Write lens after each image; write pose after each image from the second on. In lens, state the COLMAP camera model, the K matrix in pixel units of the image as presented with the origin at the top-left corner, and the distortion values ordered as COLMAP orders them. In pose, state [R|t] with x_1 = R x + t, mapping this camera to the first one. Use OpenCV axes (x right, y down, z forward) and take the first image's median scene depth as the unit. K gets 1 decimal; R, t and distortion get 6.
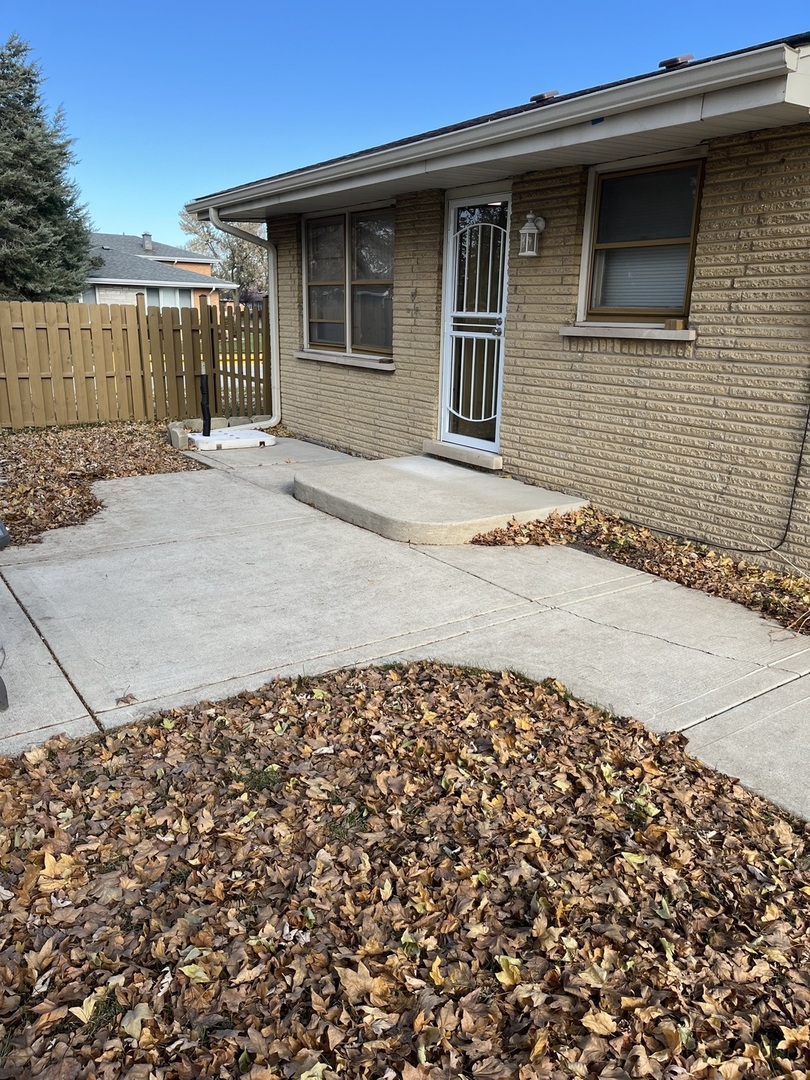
lens RADIAL K [[812.6, 0, 405.0], [0, 812.6, 540.0], [0, 0, 1]] dist [0.059504, -0.095716]
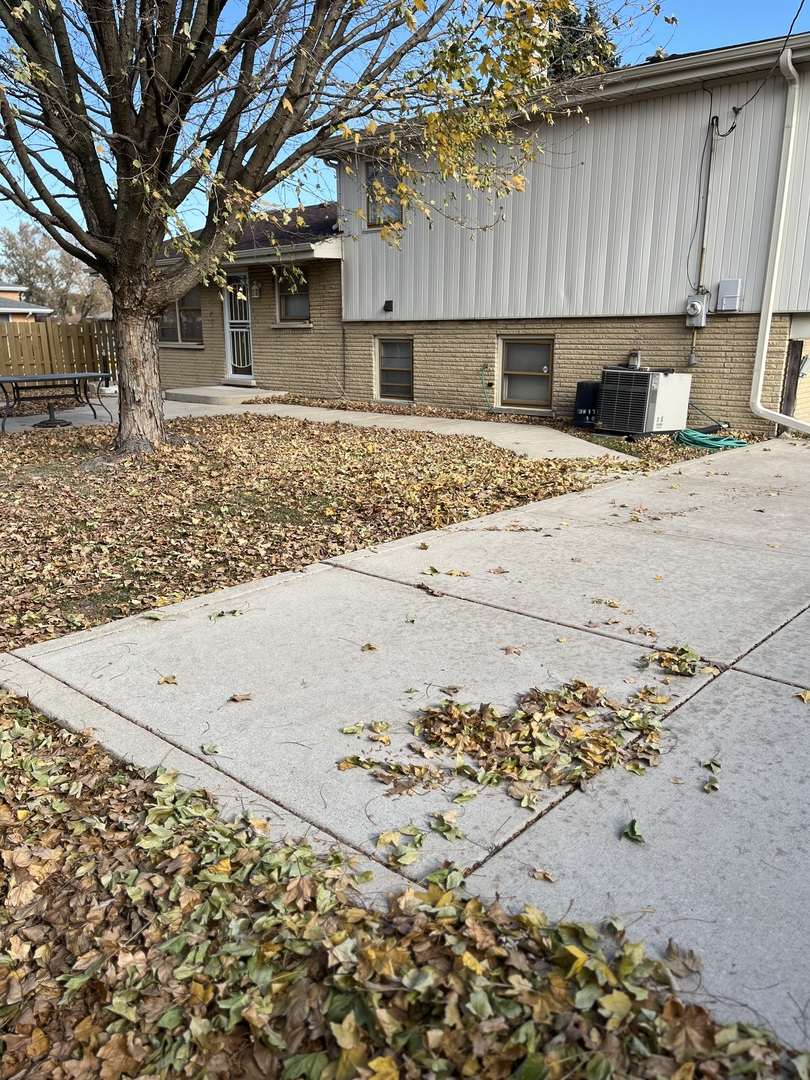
lens RADIAL K [[812.6, 0, 405.0], [0, 812.6, 540.0], [0, 0, 1]] dist [0.059504, -0.095716]
pose [[0.970938, -0.079919, 0.225592, -0.030661], [0.085175, 0.996273, -0.013647, 0.430923], [-0.223660, 0.032465, 0.974126, -1.400212]]
